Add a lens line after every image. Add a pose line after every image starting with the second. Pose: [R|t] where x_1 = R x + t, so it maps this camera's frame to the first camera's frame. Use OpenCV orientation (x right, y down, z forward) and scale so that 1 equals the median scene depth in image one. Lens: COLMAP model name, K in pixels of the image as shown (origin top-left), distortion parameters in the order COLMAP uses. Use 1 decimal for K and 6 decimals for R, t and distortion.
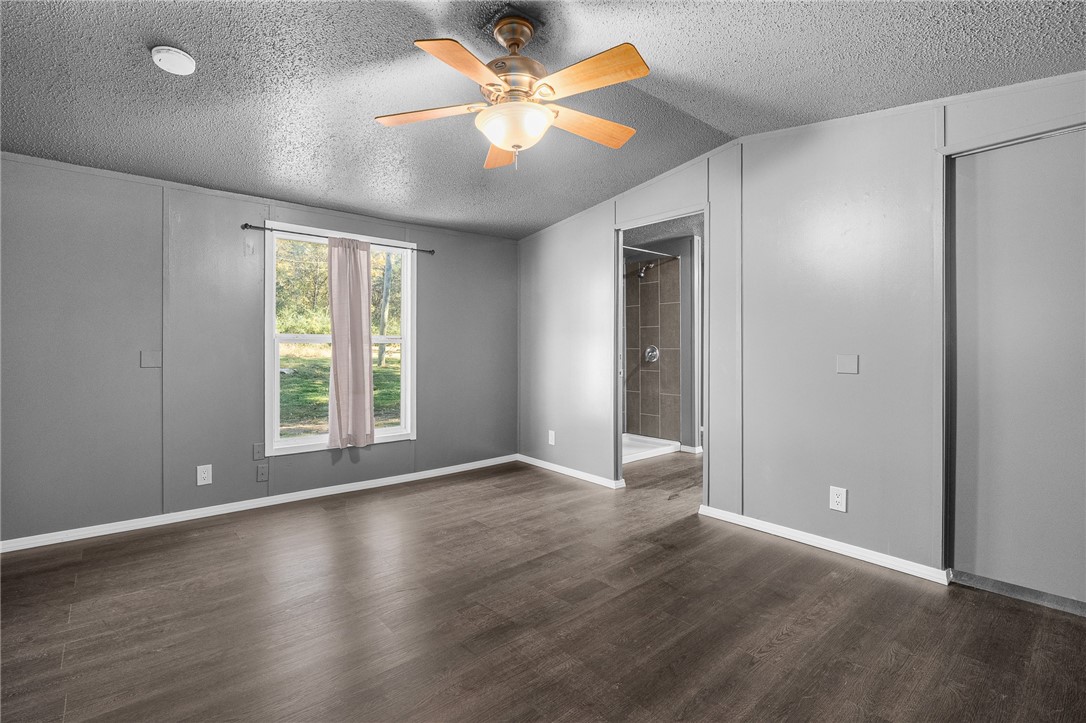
lens RADIAL K [[492.0, 0, 538.5], [0, 492.0, 351.5], [0, 0, 1]] dist [-0.008653, 0.002027]
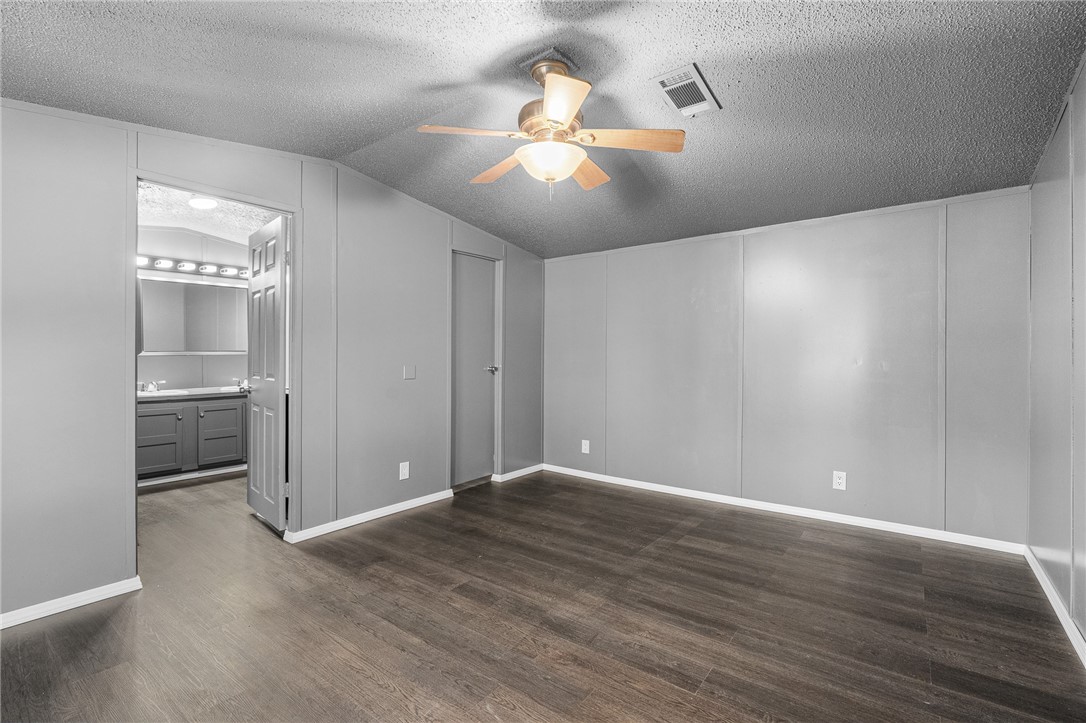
lens RADIAL K [[492.0, 0, 537.1], [0, 492.0, 357.7], [0, 0, 1]] dist [-0.008653, 0.002027]
pose [[-0.194834, -0.004187, 0.980827, -0.949321], [0.014130, 0.999875, 0.007075, -0.022385], [-0.980734, 0.015238, -0.194751, 1.057671]]
